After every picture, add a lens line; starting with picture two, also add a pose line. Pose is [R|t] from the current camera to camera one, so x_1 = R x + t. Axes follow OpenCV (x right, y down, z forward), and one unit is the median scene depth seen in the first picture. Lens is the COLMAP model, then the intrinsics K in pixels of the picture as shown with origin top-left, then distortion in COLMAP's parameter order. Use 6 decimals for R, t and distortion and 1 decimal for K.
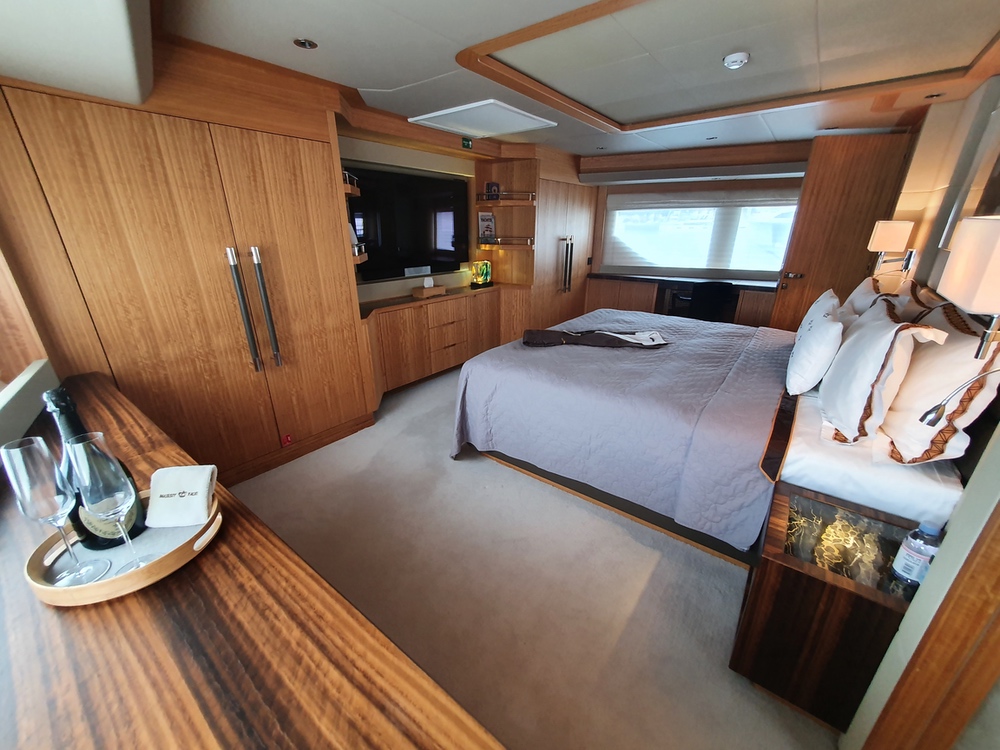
lens RADIAL K [[394.9, 0, 498.0], [0, 394.9, 378.6], [0, 0, 1]] dist [0.010676, -0.000965]
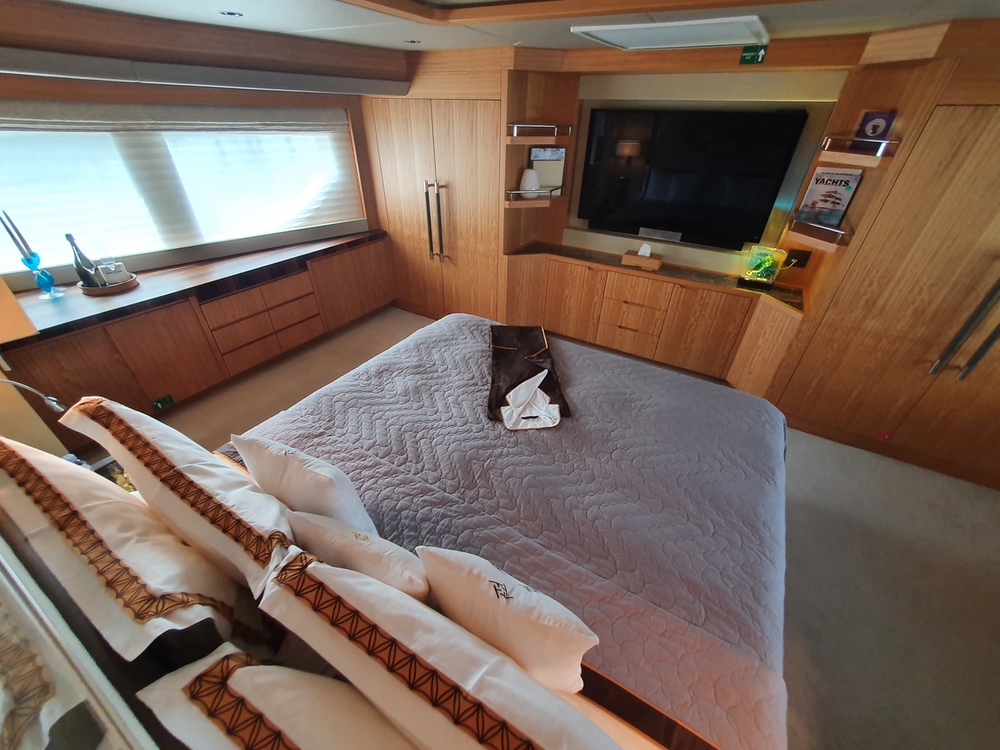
lens RADIAL K [[394.9, 0, 498.0], [0, 394.9, 378.6], [0, 0, 1]] dist [0.010676, -0.000965]
pose [[0.123231, 0.561215, -0.818445, 0.875146], [-0.378580, 0.788946, 0.483985, -0.440252], [0.917328, 0.250205, 0.309687, 0.723243]]
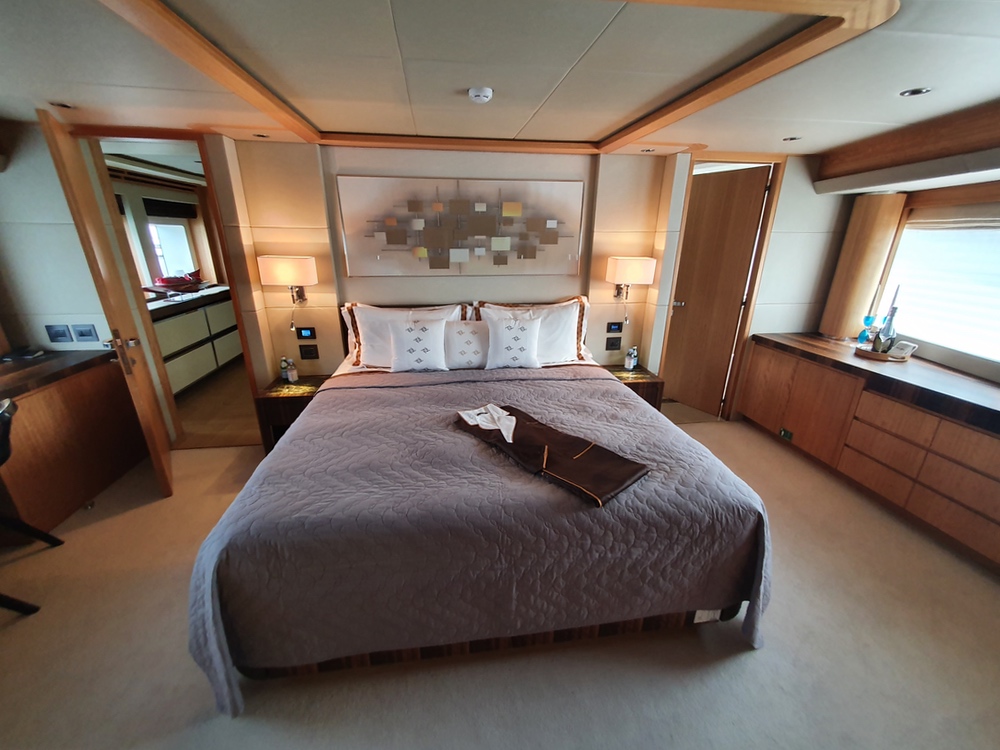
lens RADIAL K [[394.9, 0, 498.0], [0, 394.9, 378.6], [0, 0, 1]] dist [0.010676, -0.000965]
pose [[-0.712889, -0.239335, 0.659173, -0.123673], [0.246302, 0.794627, 0.554890, -0.571005], [-0.656601, 0.557931, -0.507532, 1.318864]]
